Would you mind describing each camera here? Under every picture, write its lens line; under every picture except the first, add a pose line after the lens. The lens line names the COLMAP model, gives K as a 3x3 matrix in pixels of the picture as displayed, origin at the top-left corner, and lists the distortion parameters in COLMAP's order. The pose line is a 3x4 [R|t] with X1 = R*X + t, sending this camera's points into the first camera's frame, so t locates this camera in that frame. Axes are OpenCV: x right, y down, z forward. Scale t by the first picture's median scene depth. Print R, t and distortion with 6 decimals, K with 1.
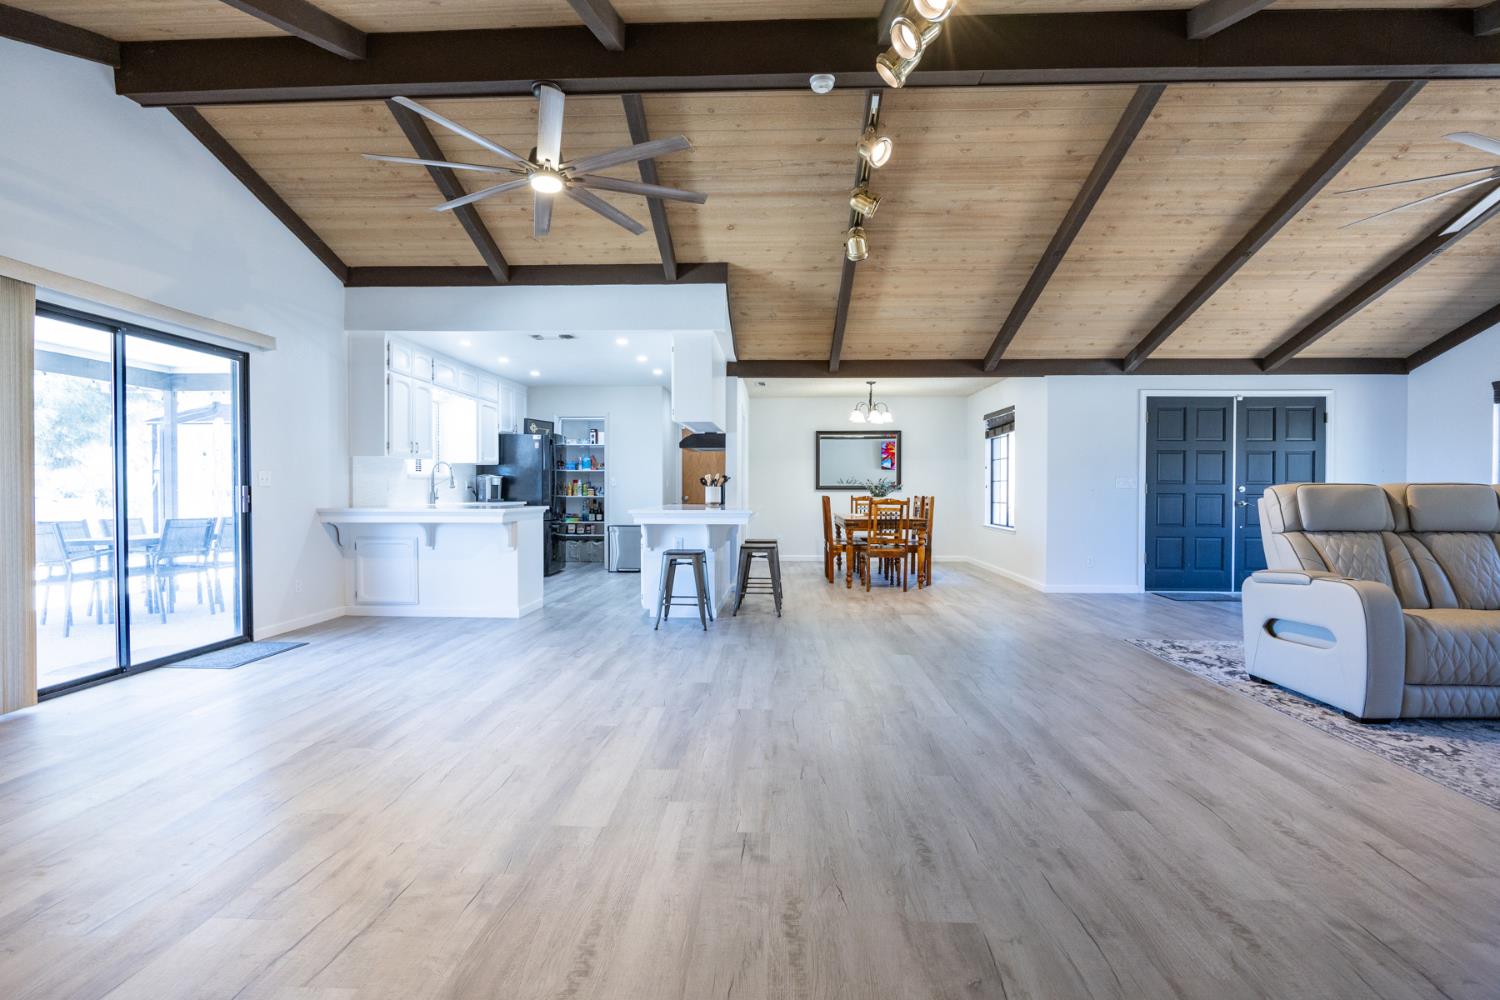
lens RADIAL K [[692.9, 0, 749.4], [0, 692.9, 497.9], [0, 0, 1]] dist [-0.015175, 0.002204]
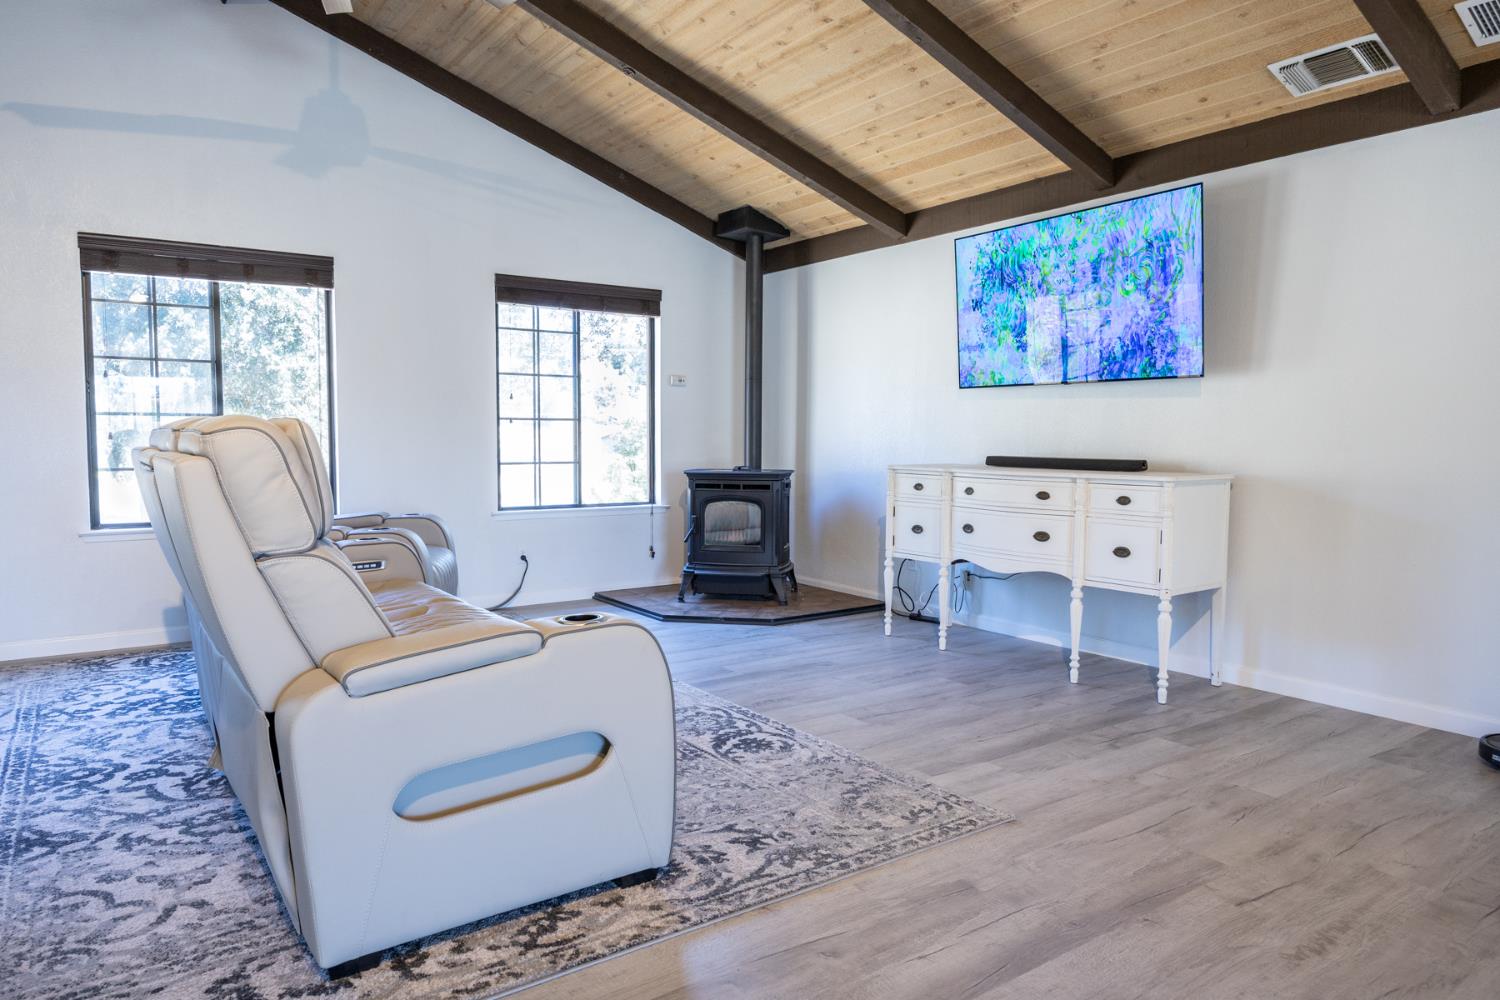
lens RADIAL K [[945.2, 0, 745.4], [0, 945.2, 496.2], [0, 0, 1]] dist [-0.000987, -0.003514]
pose [[-0.609076, -0.055809, 0.791146, 0.160427], [0.007105, 0.997097, 0.075807, -0.010191], [-0.793080, 0.051794, -0.606911, 0.753200]]
